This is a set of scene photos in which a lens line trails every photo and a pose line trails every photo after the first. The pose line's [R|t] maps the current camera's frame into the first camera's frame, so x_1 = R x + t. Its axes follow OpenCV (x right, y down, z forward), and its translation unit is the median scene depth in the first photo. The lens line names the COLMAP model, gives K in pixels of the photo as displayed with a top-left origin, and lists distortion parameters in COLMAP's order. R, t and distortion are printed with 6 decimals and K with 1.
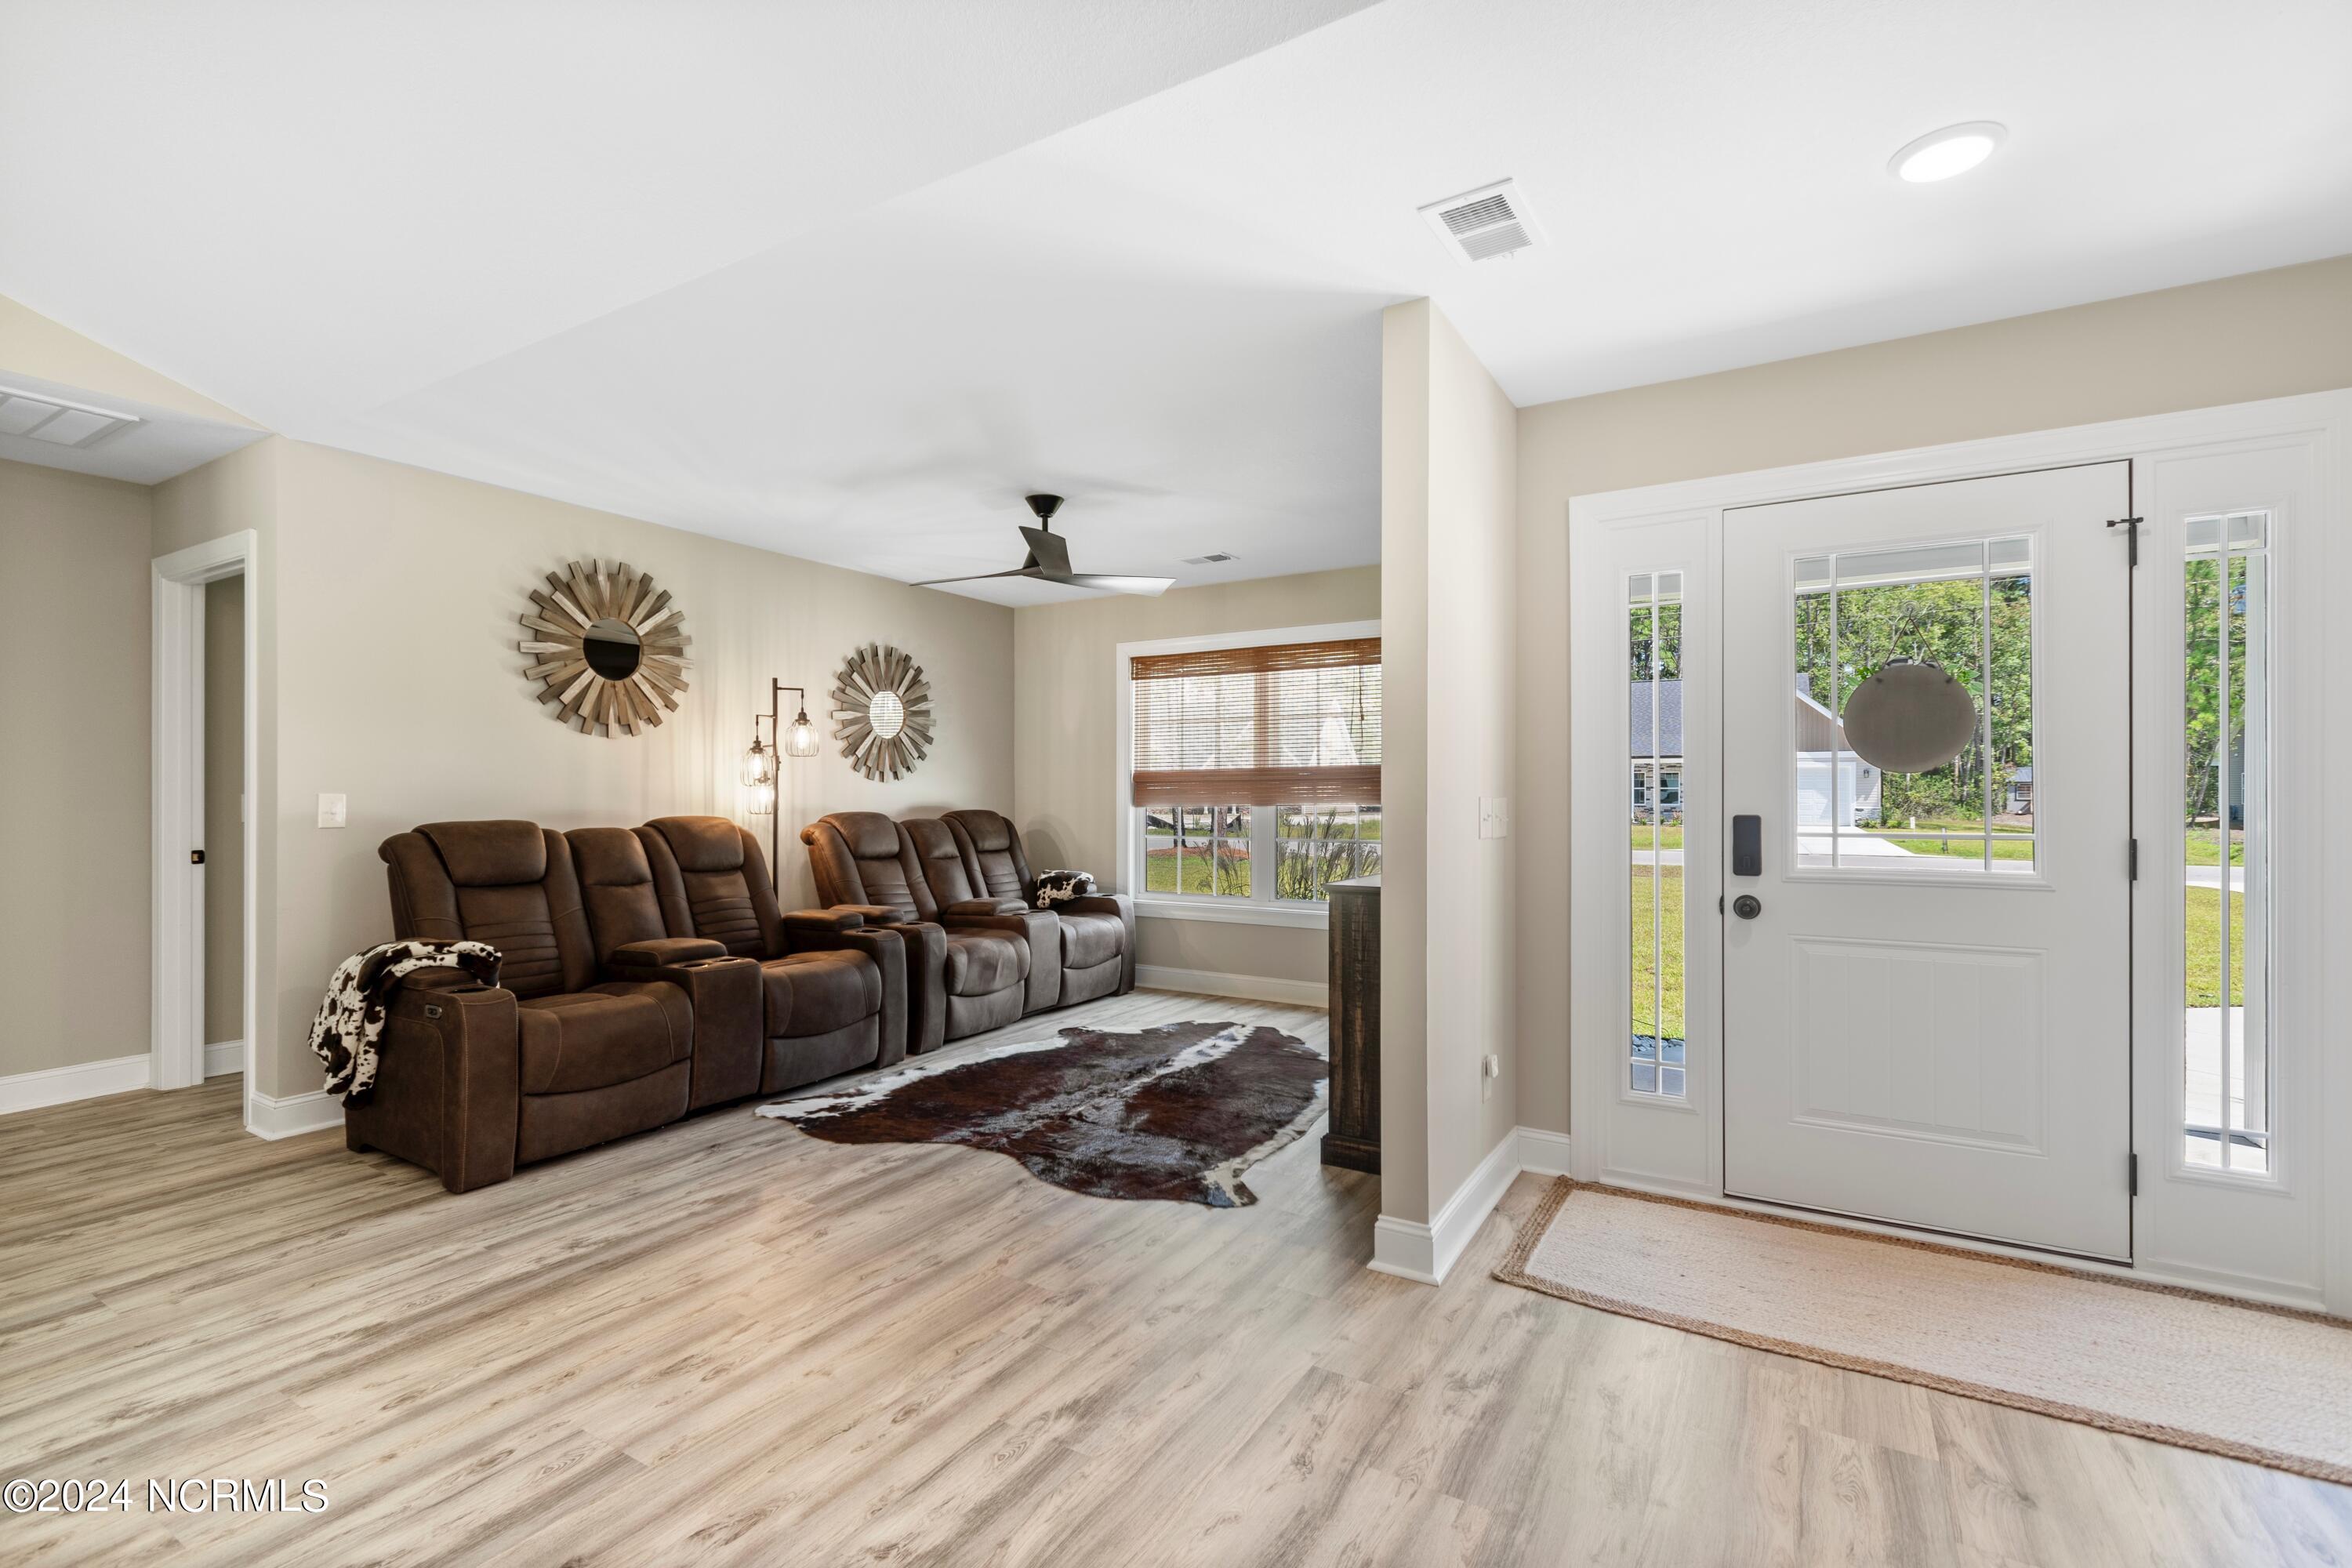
lens RADIAL K [[1047.5, 0, 1171.1], [0, 1047.5, 788.2], [0, 0, 1]] dist [0.008571, -0.002974]
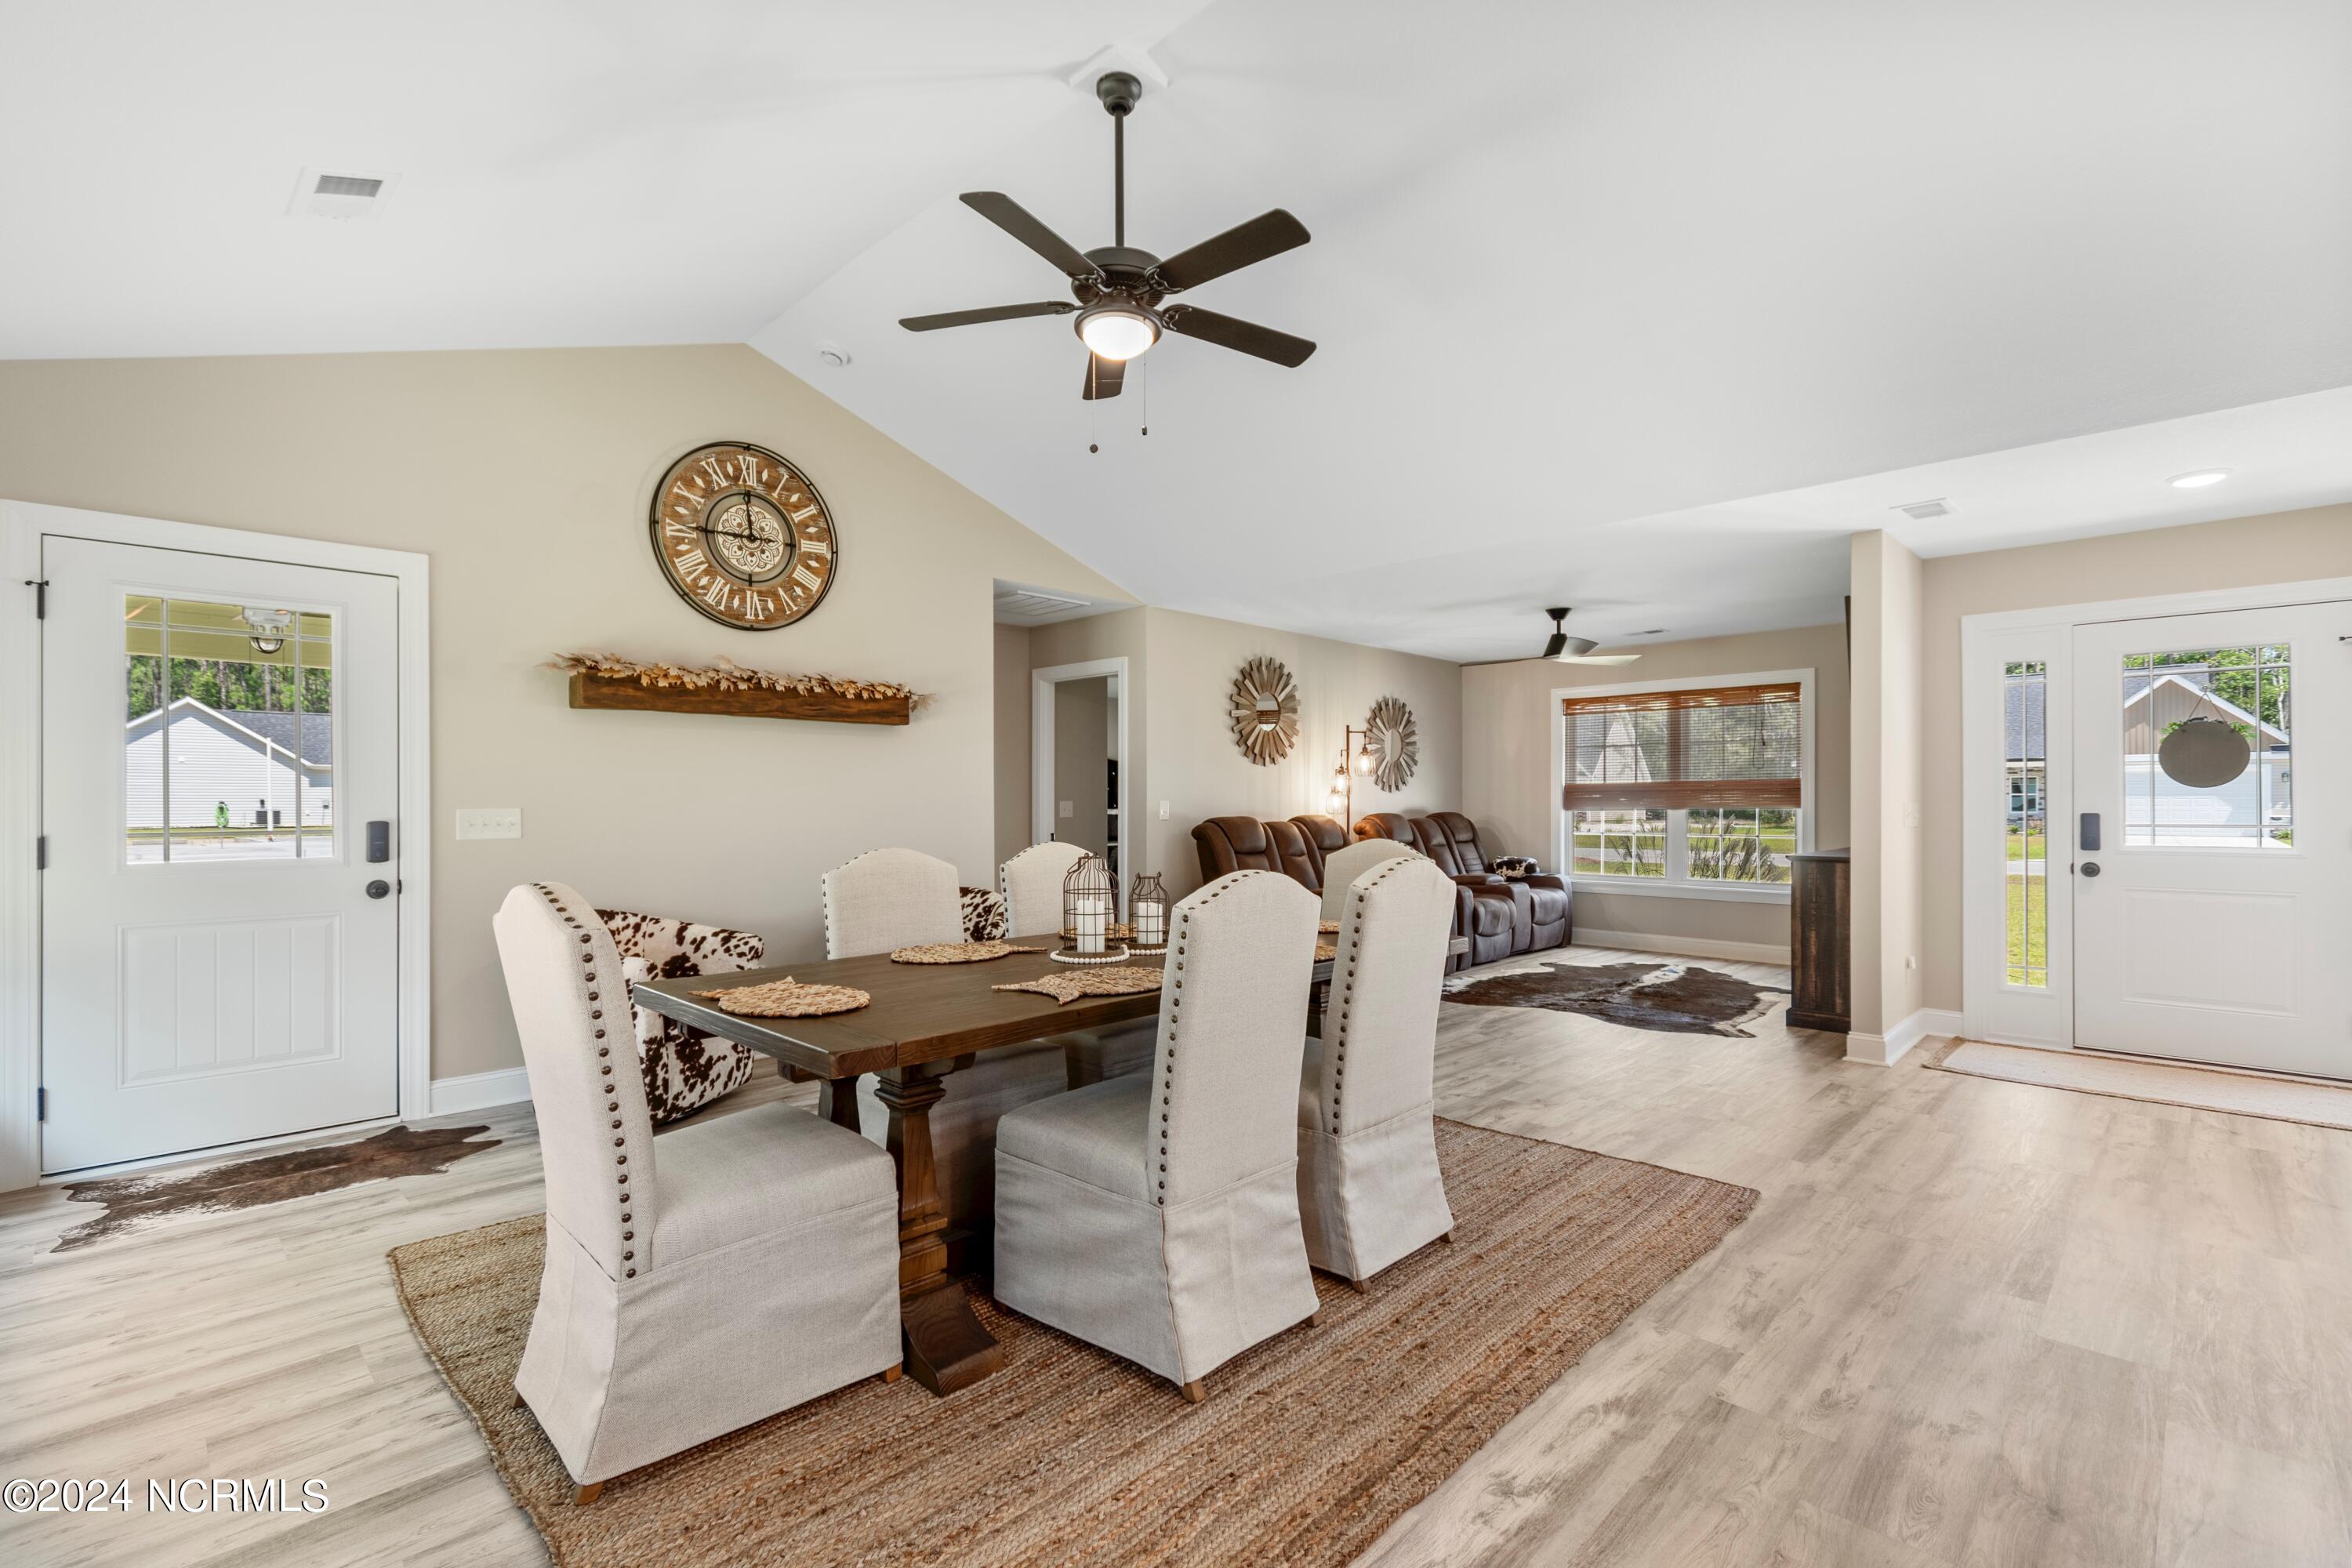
lens RADIAL K [[1047.5, 0, 1173.6], [0, 1047.5, 799.6], [0, 0, 1]] dist [0.008571, -0.002974]
pose [[0.971248, -0.002027, -0.238062, -0.299333], [0.003407, 0.999980, 0.005384, -0.006505], [0.238046, -0.006040, 0.971235, -0.621875]]
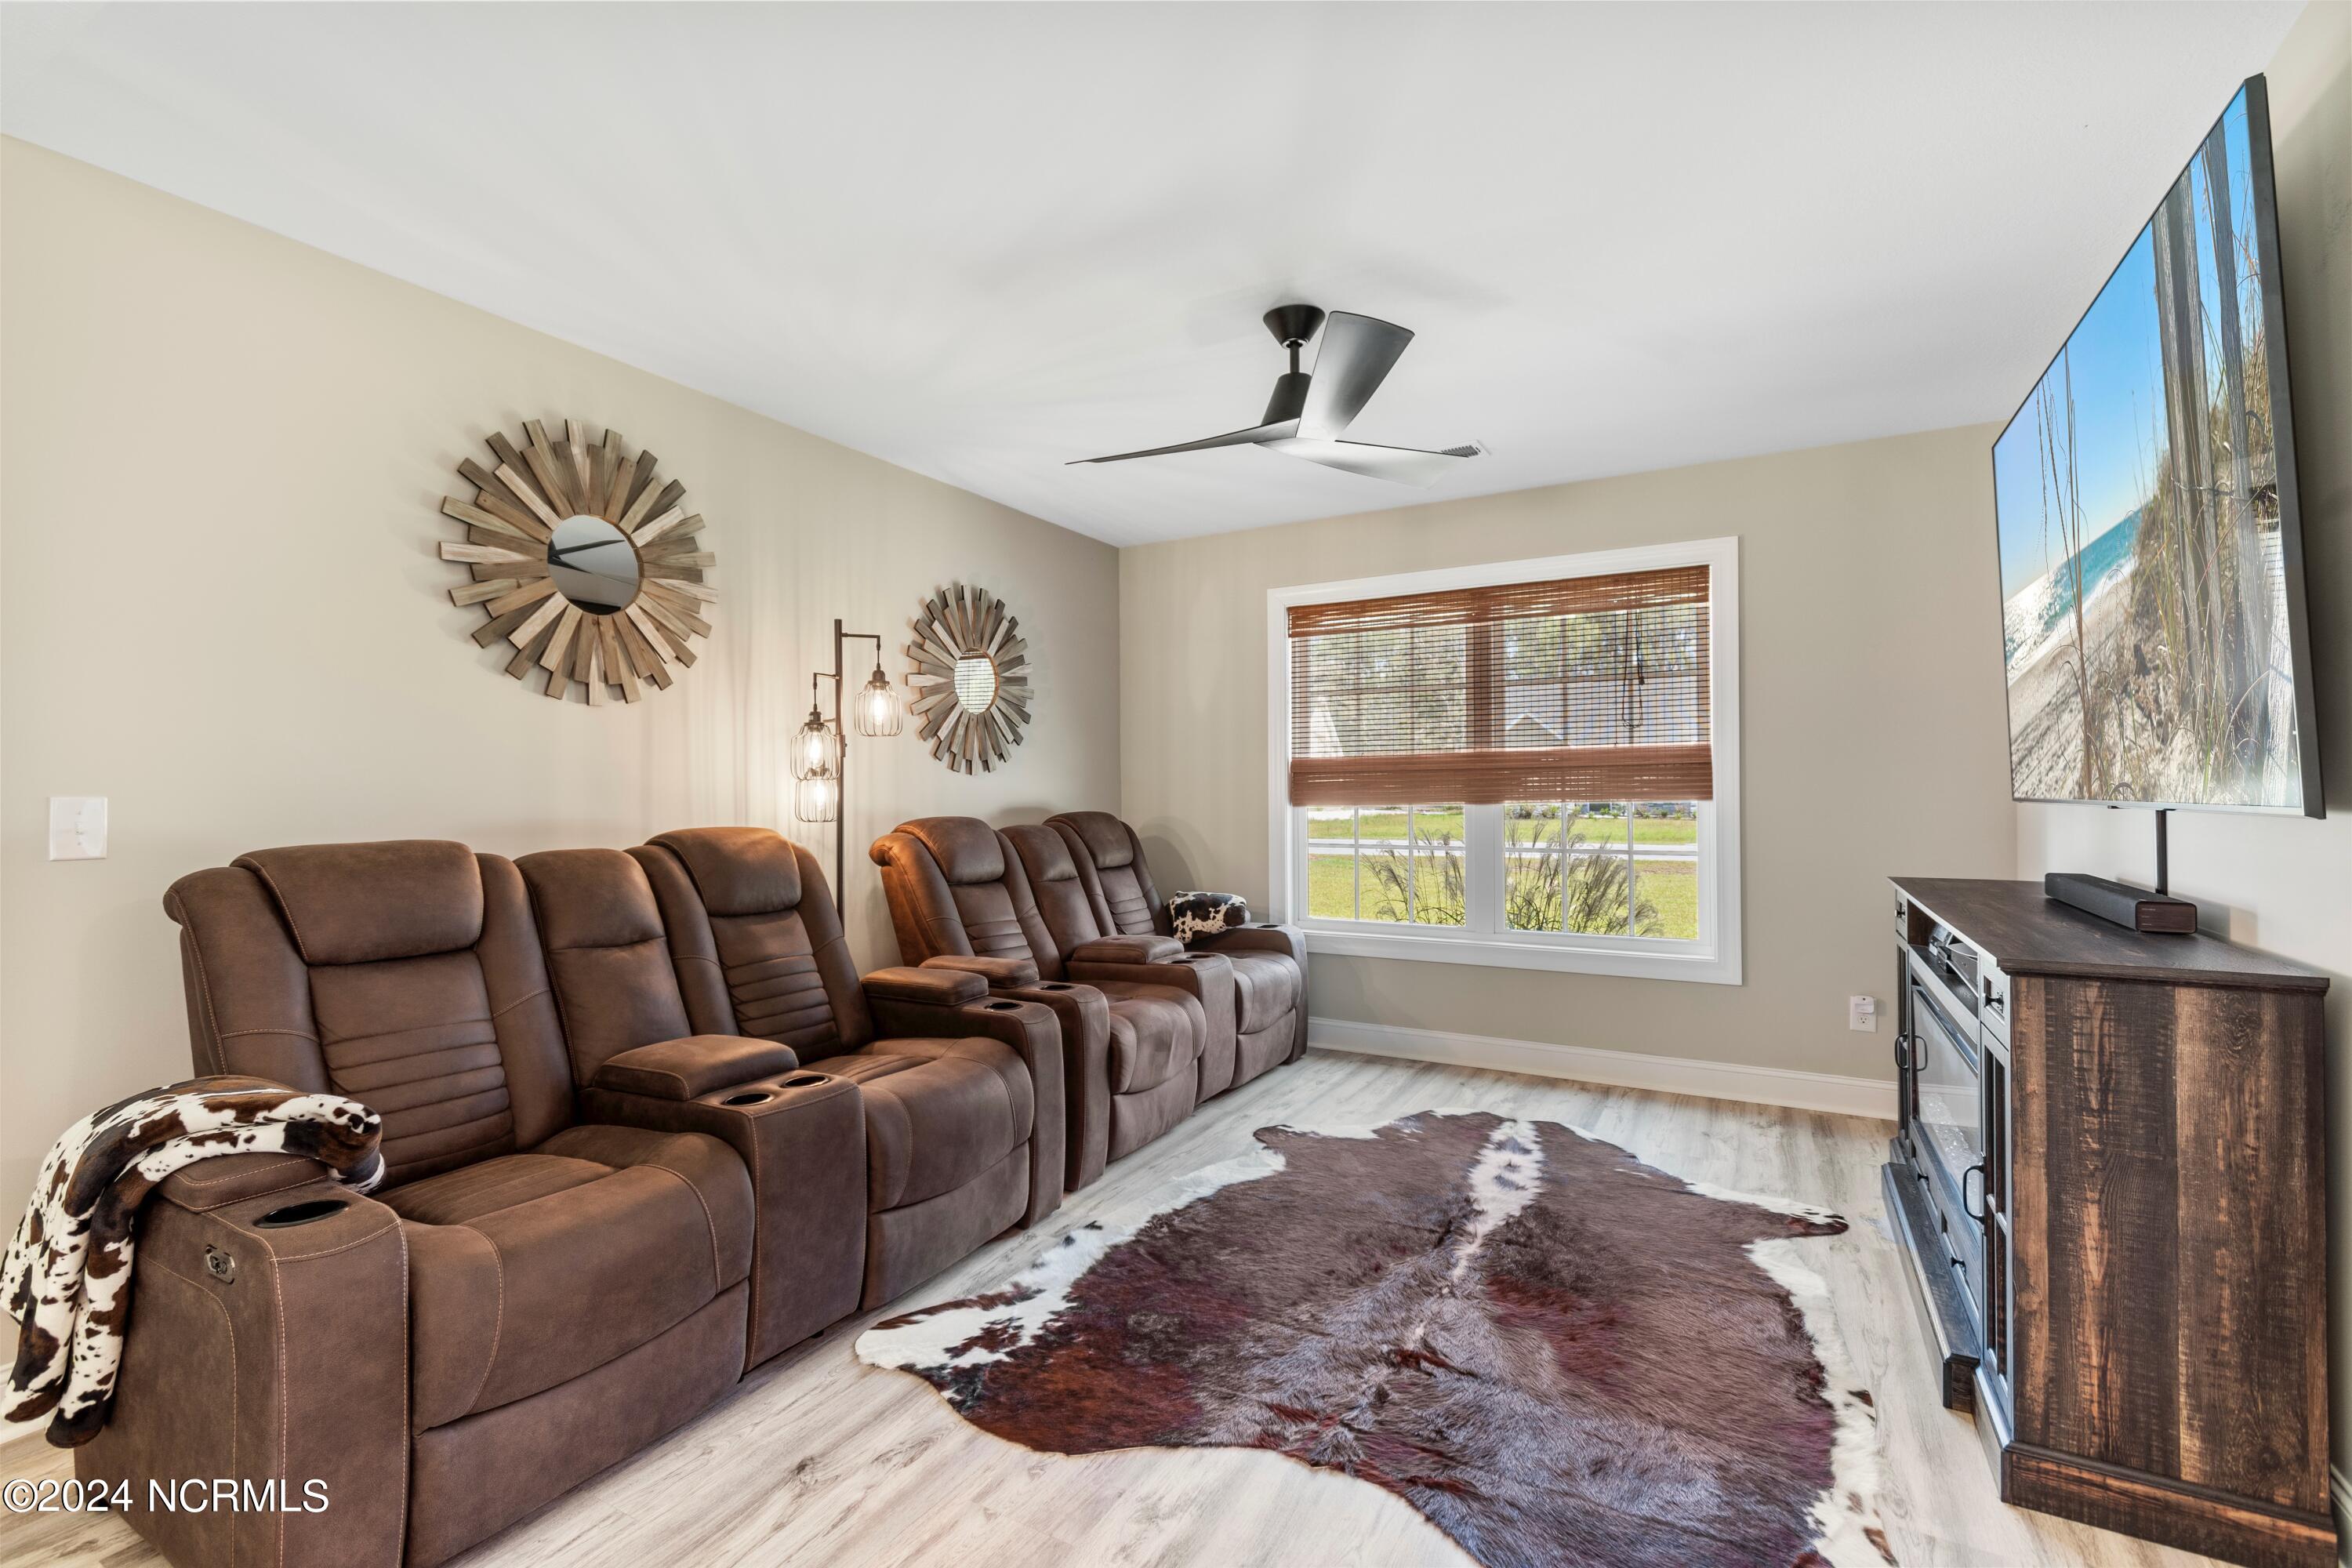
lens RADIAL K [[1047.5, 0, 1175.7], [0, 1047.5, 776.0], [0, 0, 1]] dist [0.008571, -0.002974]
pose [[0.999618, -0.006539, 0.026857, -0.206398], [0.006739, 0.999950, -0.007370, 0.001992], [-0.026807, 0.007549, 0.999612, 0.370381]]
